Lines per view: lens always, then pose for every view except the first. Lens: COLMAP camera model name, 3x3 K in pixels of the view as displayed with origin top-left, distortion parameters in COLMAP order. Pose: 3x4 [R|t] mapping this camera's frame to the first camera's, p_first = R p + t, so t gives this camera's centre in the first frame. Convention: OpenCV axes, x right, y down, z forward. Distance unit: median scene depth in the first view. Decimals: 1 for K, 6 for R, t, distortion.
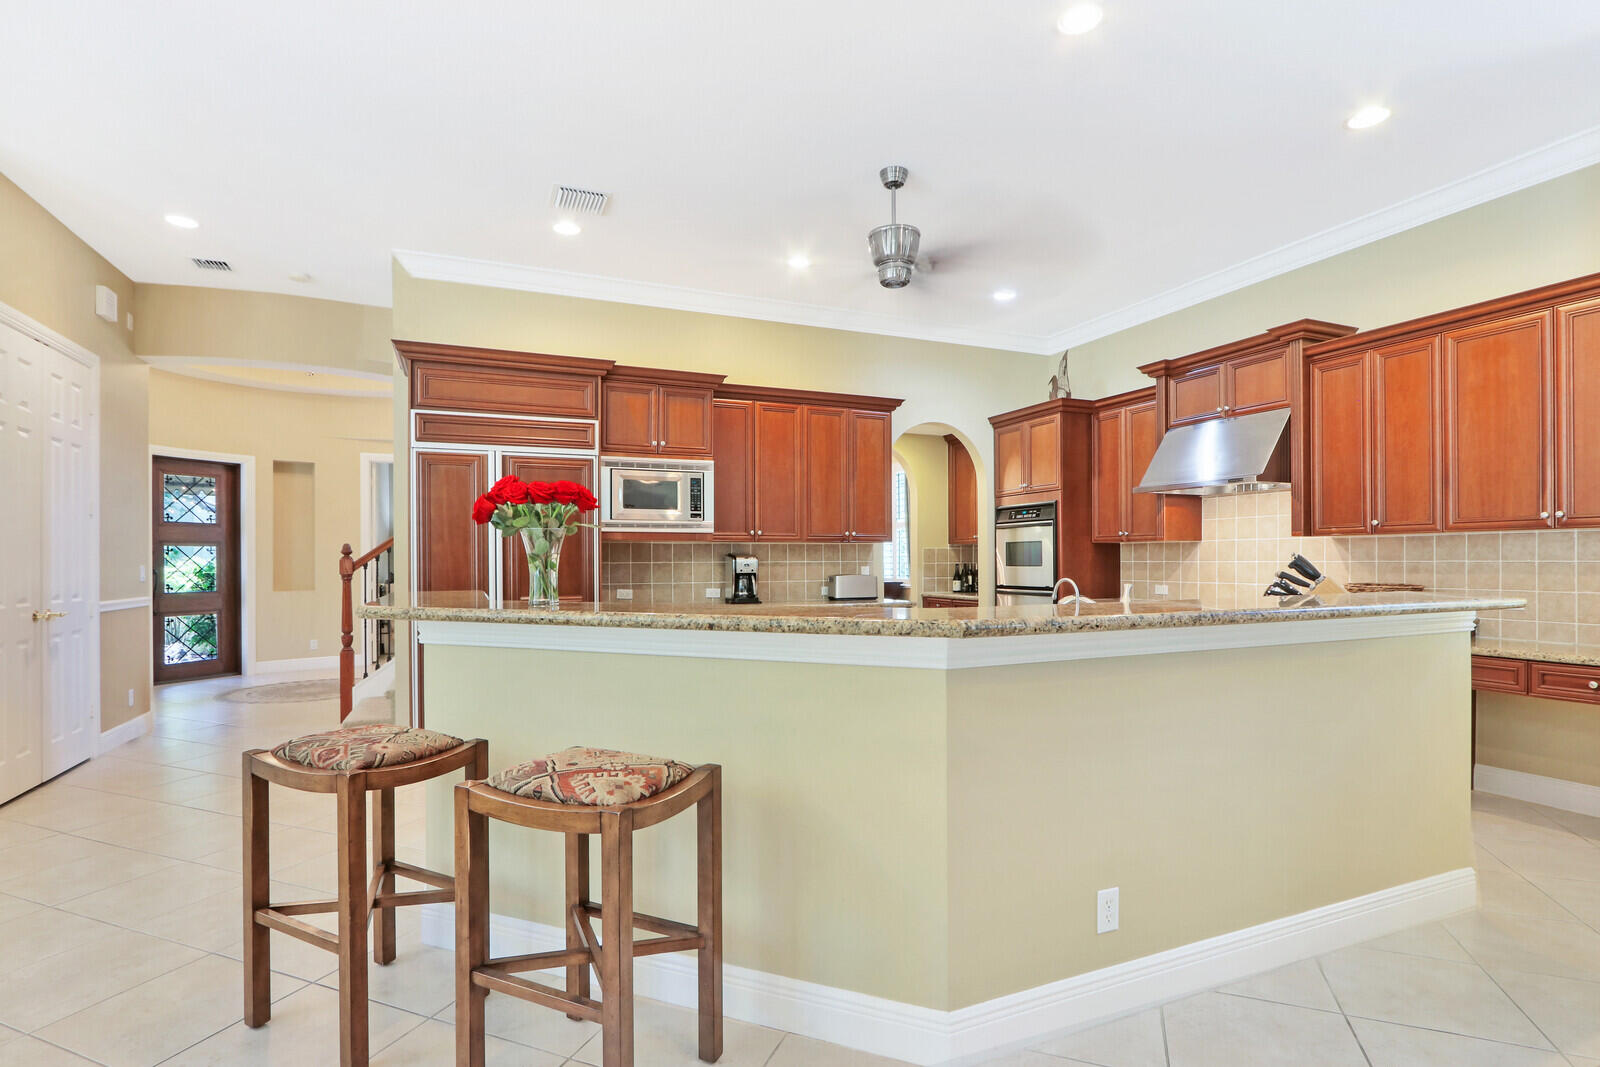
lens RADIAL K [[759.6, 0, 798.4], [0, 759.6, 556.7], [0, 0, 1]] dist [-0.023265, 0.000584]
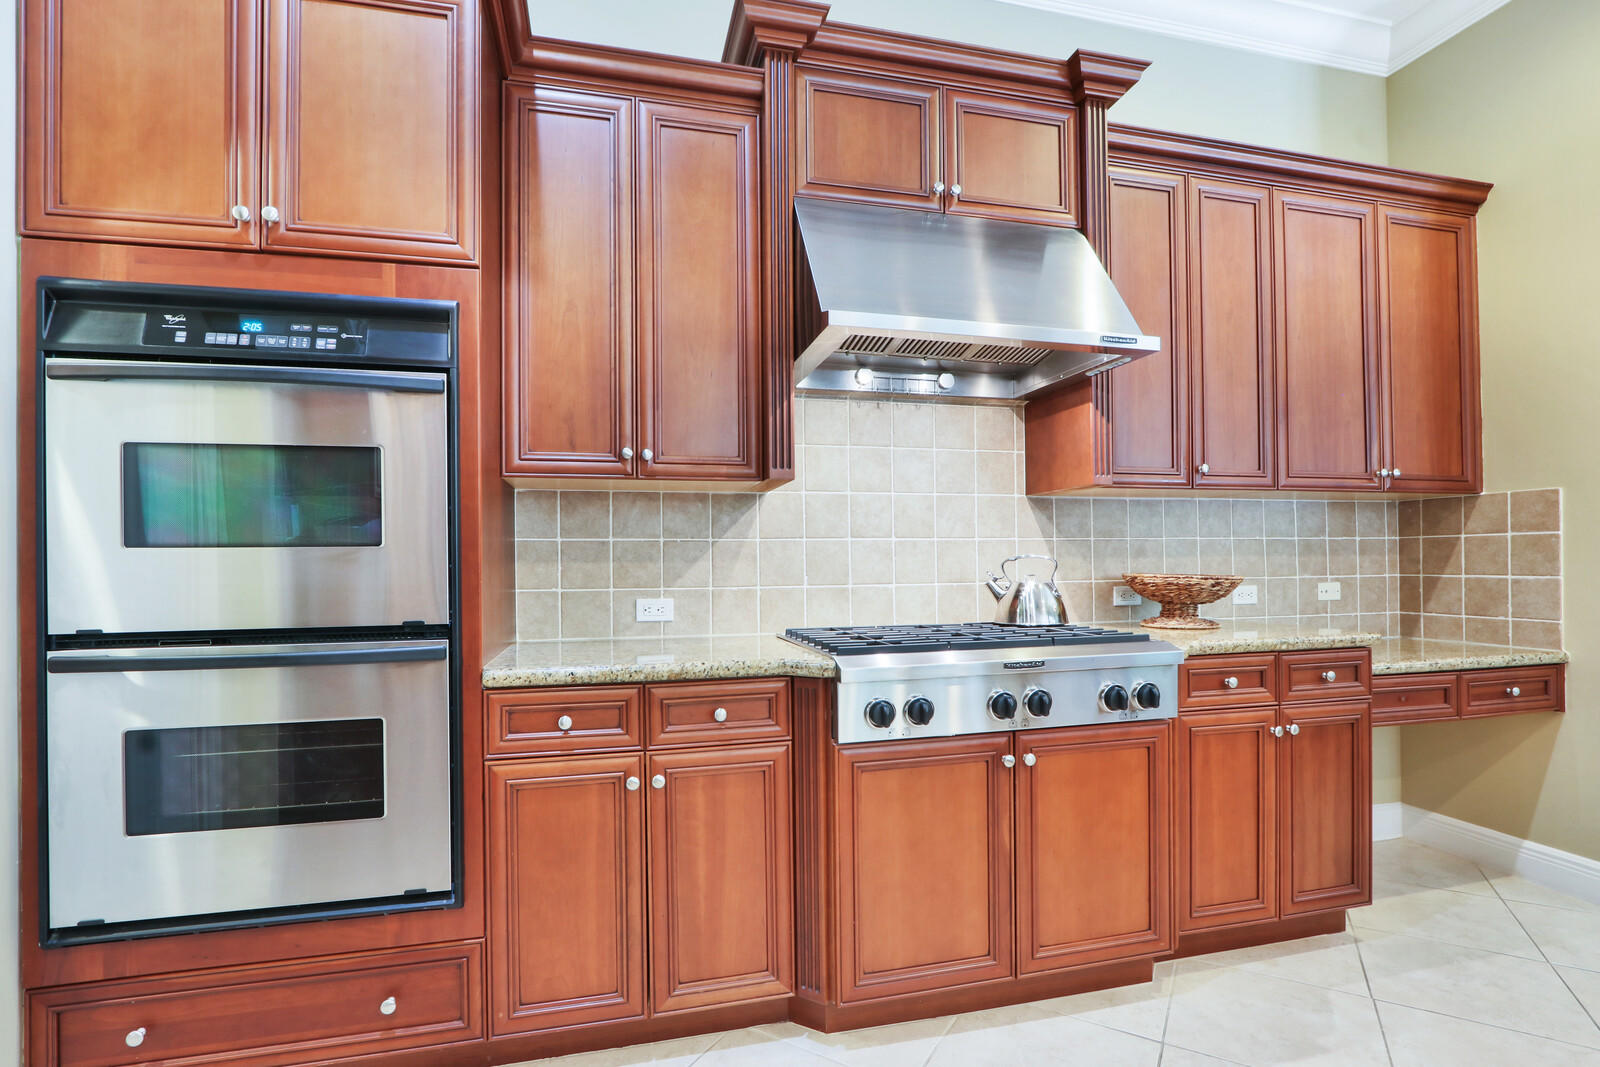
lens RADIAL K [[759.6, 0, 798.4], [0, 759.6, 556.7], [0, 0, 1]] dist [-0.023265, 0.000584]
pose [[0.163004, 0.011569, 0.986558, 0.117599], [0.002784, 0.999922, -0.012186, 0.024194], [-0.986621, 0.004733, 0.162959, 0.996608]]
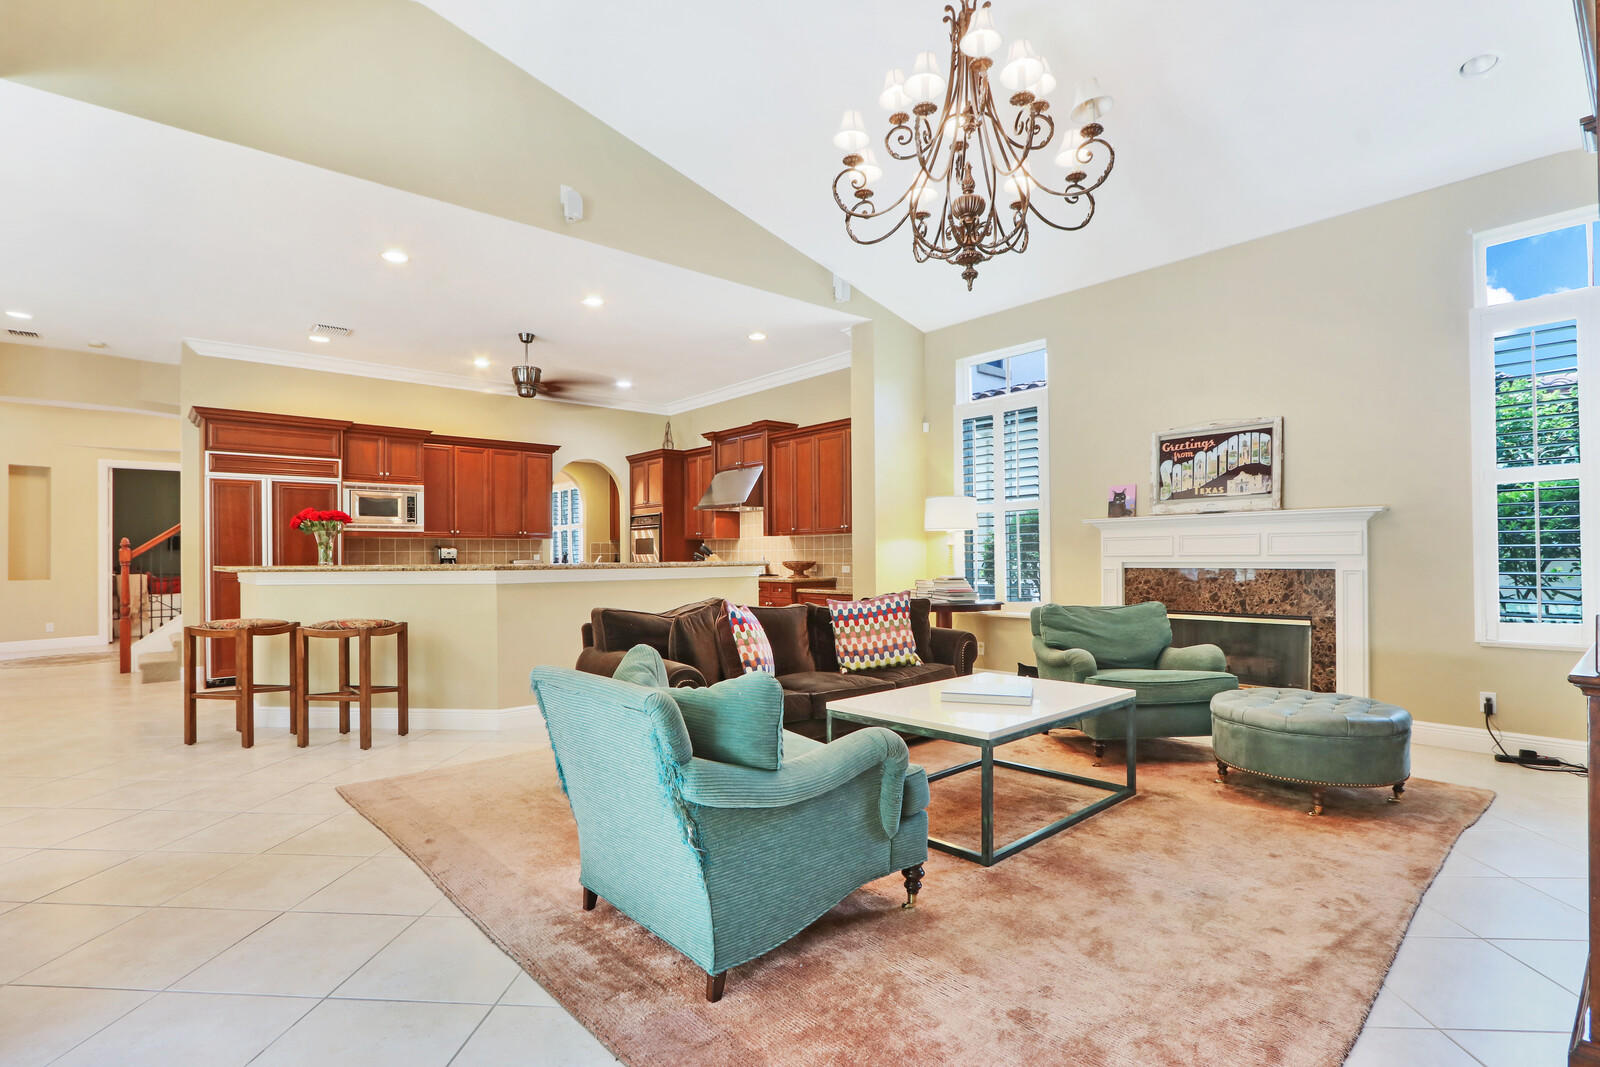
lens RADIAL K [[759.6, 0, 798.4], [0, 759.6, 556.7], [0, 0, 1]] dist [-0.023265, 0.000584]
pose [[0.951429, -0.003623, 0.307847, 0.147998], [0.002542, 0.999989, 0.003913, 0.015673], [-0.307858, -0.002941, 0.951428, -0.738212]]
